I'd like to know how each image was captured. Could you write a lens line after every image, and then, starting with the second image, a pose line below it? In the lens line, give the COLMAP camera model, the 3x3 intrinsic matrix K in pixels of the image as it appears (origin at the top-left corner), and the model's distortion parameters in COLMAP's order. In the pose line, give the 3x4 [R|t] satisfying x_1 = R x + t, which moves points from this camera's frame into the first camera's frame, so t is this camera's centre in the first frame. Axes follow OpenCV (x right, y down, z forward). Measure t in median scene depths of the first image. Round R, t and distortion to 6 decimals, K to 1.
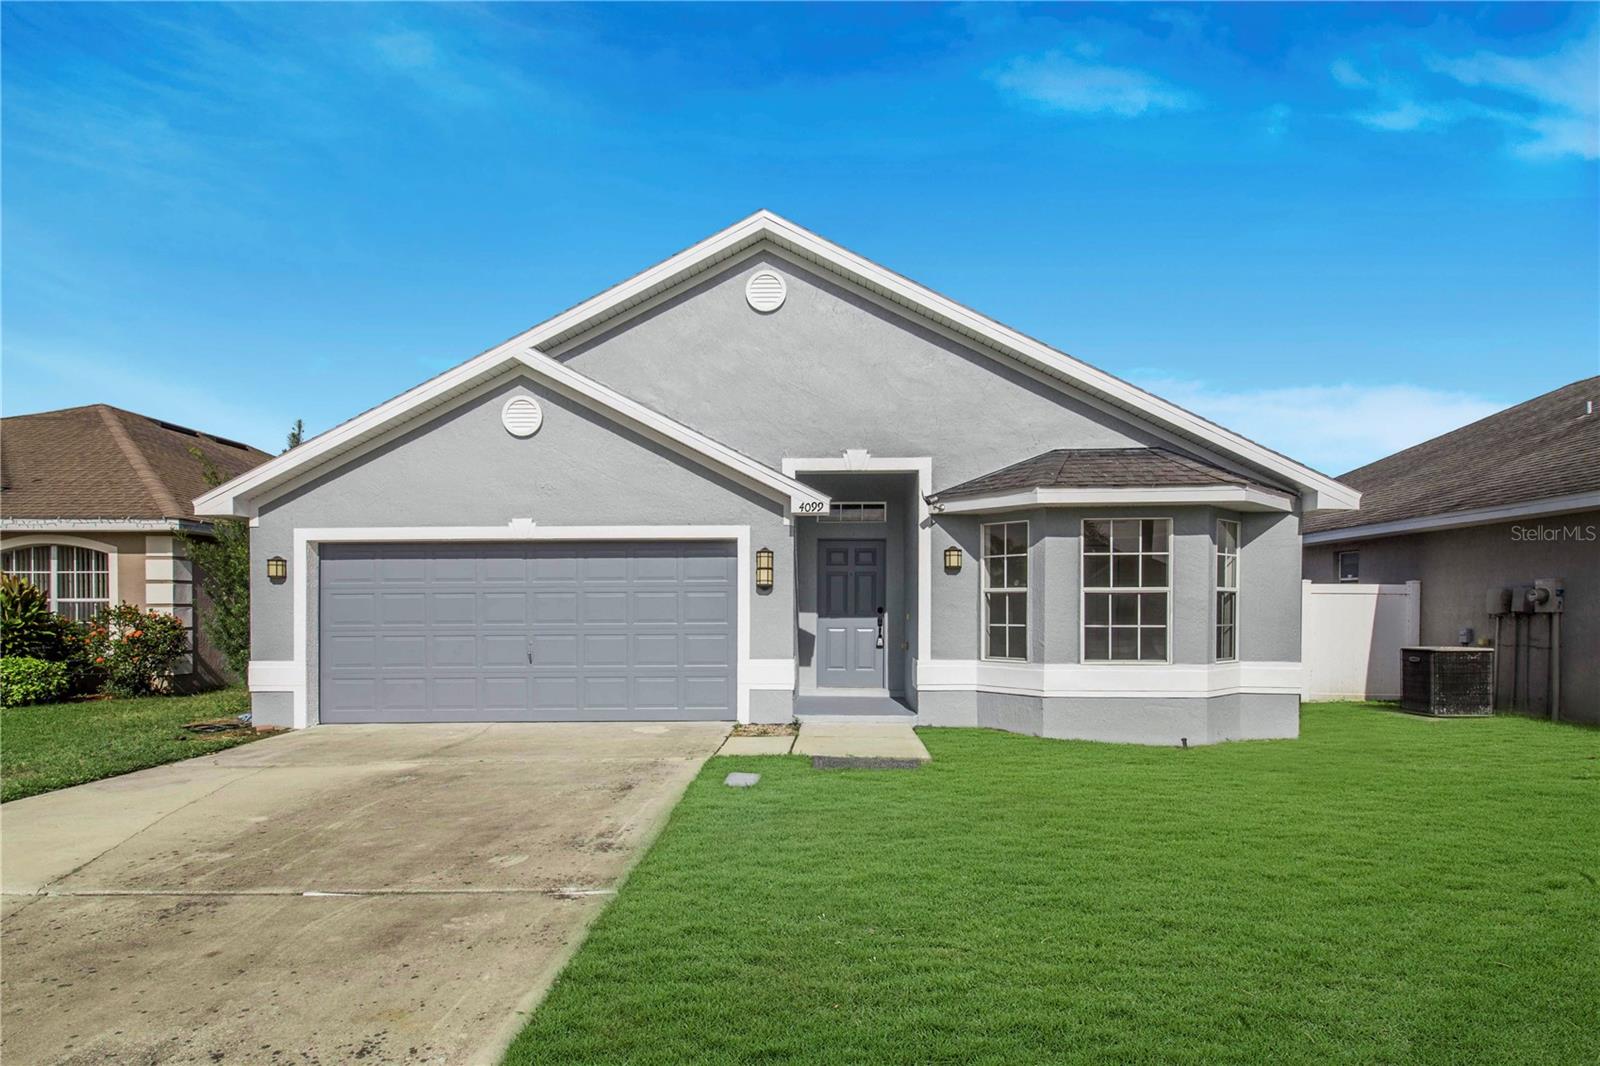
lens RADIAL K [[894.0, 0, 798.3], [0, 894.0, 609.3], [0, 0, 1]] dist [0.008444, -0.008787]
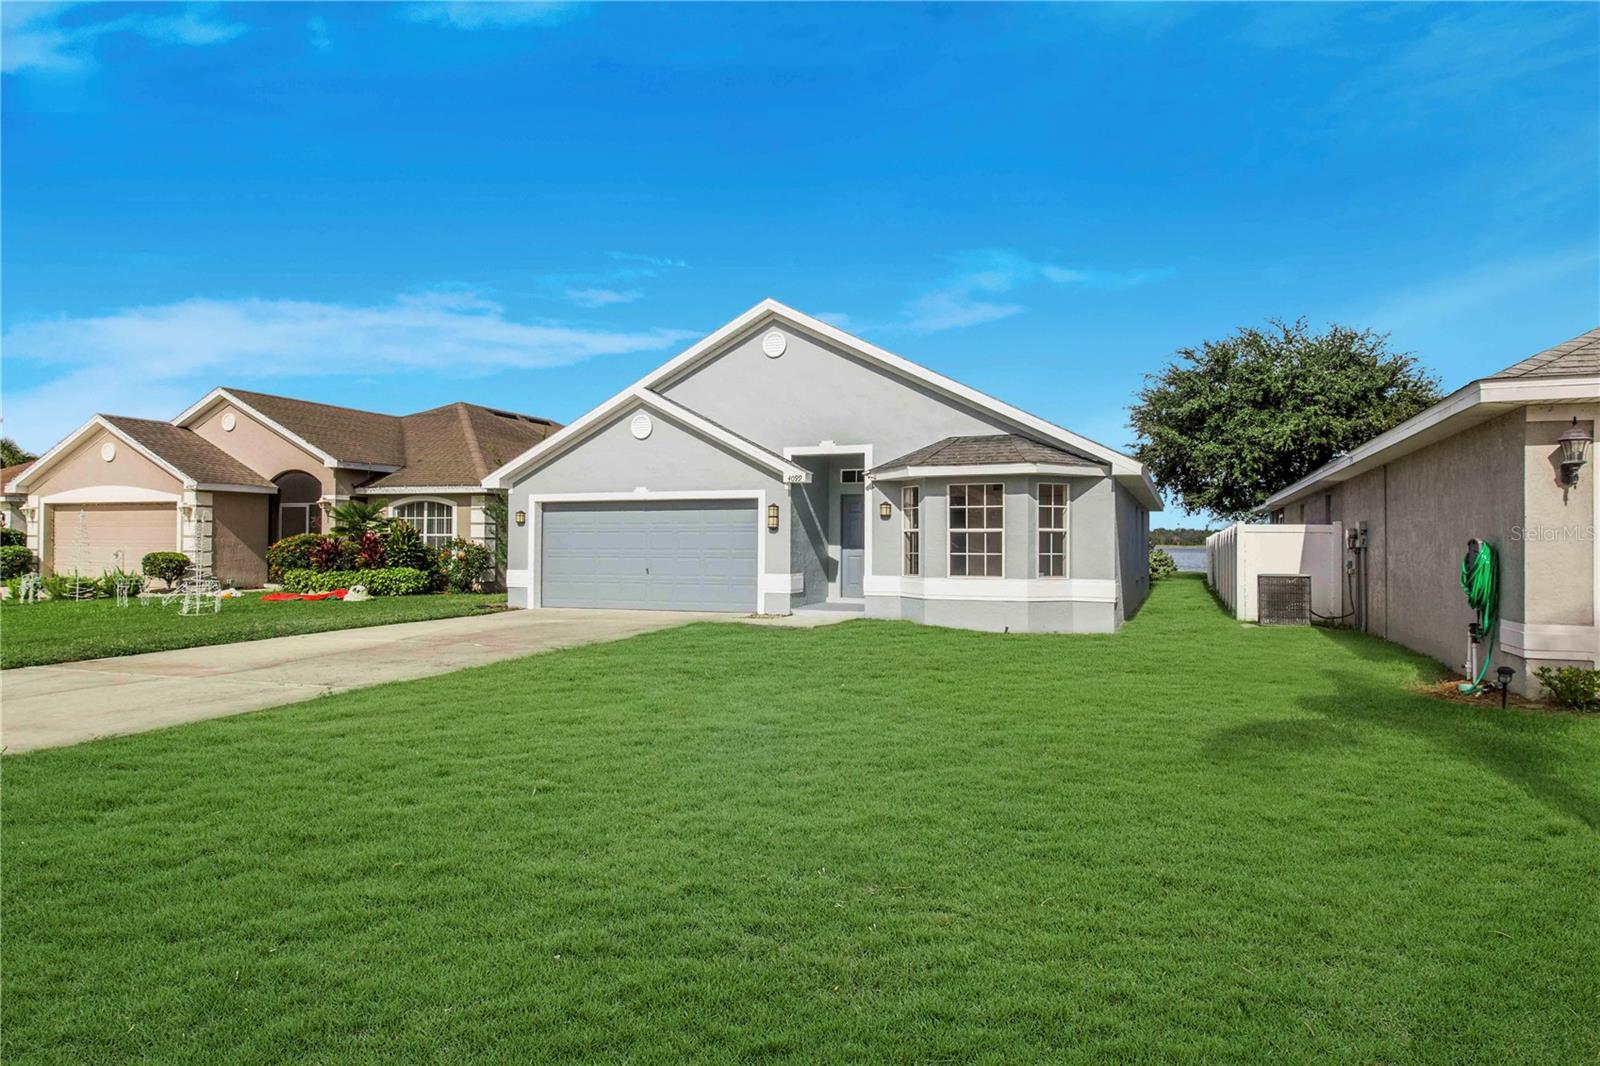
lens RADIAL K [[997.1, 0, 802.9], [0, 997.1, 521.2], [0, 0, 1]] dist [-0.016416, 0.003341]
pose [[0.936963, -0.002523, -0.349419, 0.636331], [-0.006126, 0.999702, -0.023646, 0.004616], [0.349374, 0.024296, 0.936668, -0.654417]]
